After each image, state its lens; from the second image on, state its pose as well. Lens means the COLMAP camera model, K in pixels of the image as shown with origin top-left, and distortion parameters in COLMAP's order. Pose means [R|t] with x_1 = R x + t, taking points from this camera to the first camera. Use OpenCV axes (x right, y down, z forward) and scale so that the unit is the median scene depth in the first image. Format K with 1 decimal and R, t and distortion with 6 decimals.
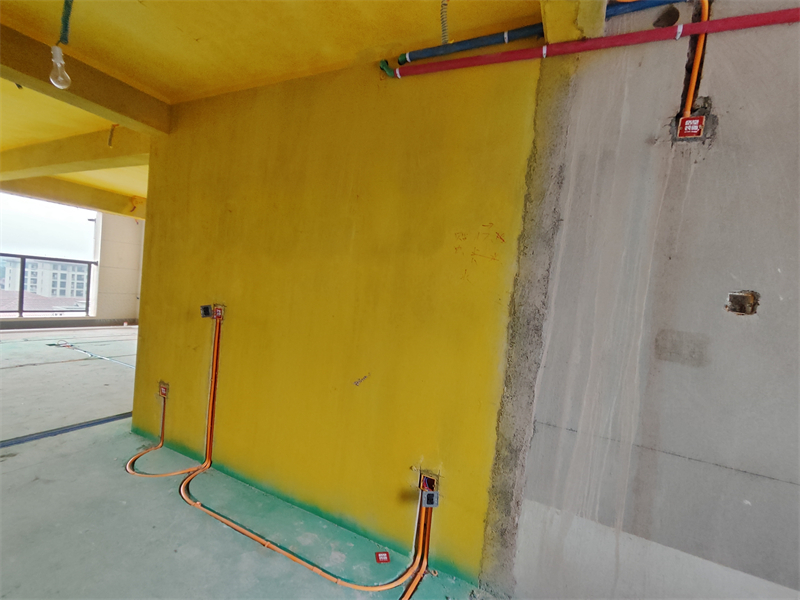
lens RADIAL K [[365.3, 0, 402.3], [0, 365.3, 310.9], [0, 0, 1]] dist [-0.005284, 0.005686]
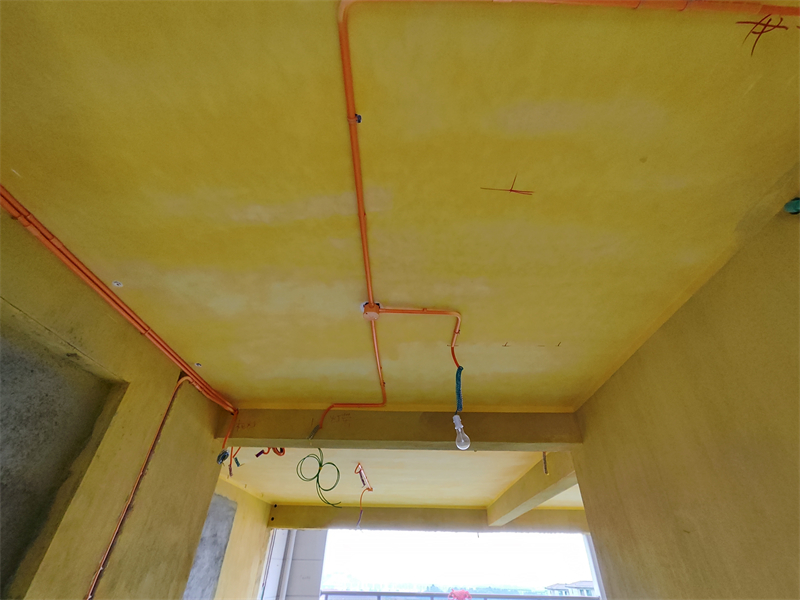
lens RADIAL K [[365.3, 0, 408.1], [0, 365.3, 308.3], [0, 0, 1]] dist [-0.005284, 0.005686]
pose [[0.437765, -0.605942, -0.664226, -0.031608], [-0.016928, 0.733090, -0.679921, -0.140076], [0.898930, 0.308890, 0.310663, 0.300668]]
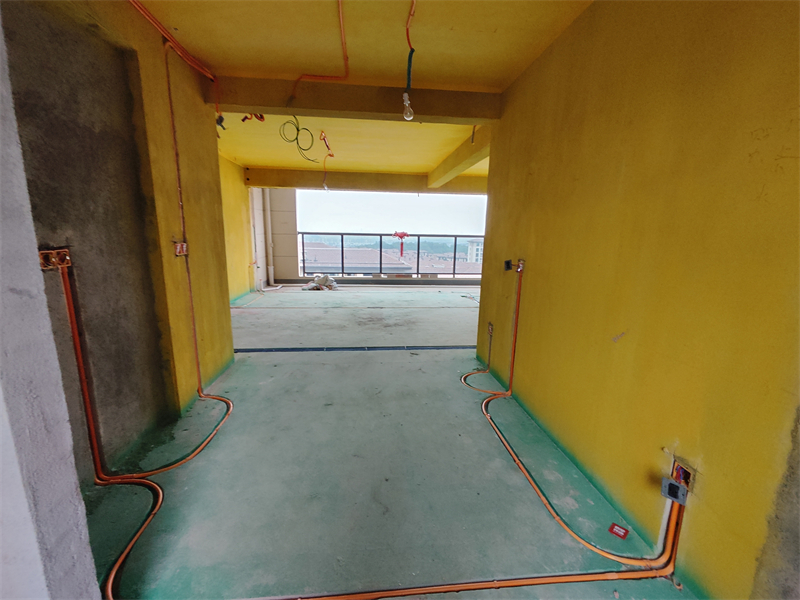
lens RADIAL K [[365.3, 0, 395.4], [0, 365.3, 312.8], [0, 0, 1]] dist [-0.005284, 0.005686]
pose [[0.519915, 0.091822, -0.849269, 0.353832], [-0.013888, 0.994983, 0.099074, 0.051717], [0.854105, -0.039716, 0.518581, 0.074550]]
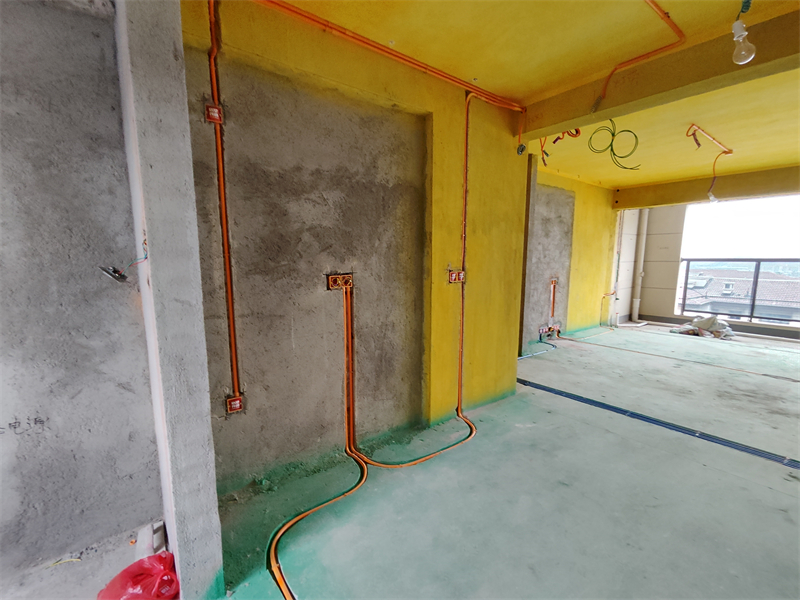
lens RADIAL K [[365.3, 0, 396.7], [0, 365.3, 313.7], [0, 0, 1]] dist [-0.005284, 0.005686]
pose [[-0.431176, 0.037650, -0.901482, 0.207466], [-0.095332, 0.991635, 0.087013, 0.003532], [0.897217, 0.123458, -0.423980, 0.545559]]
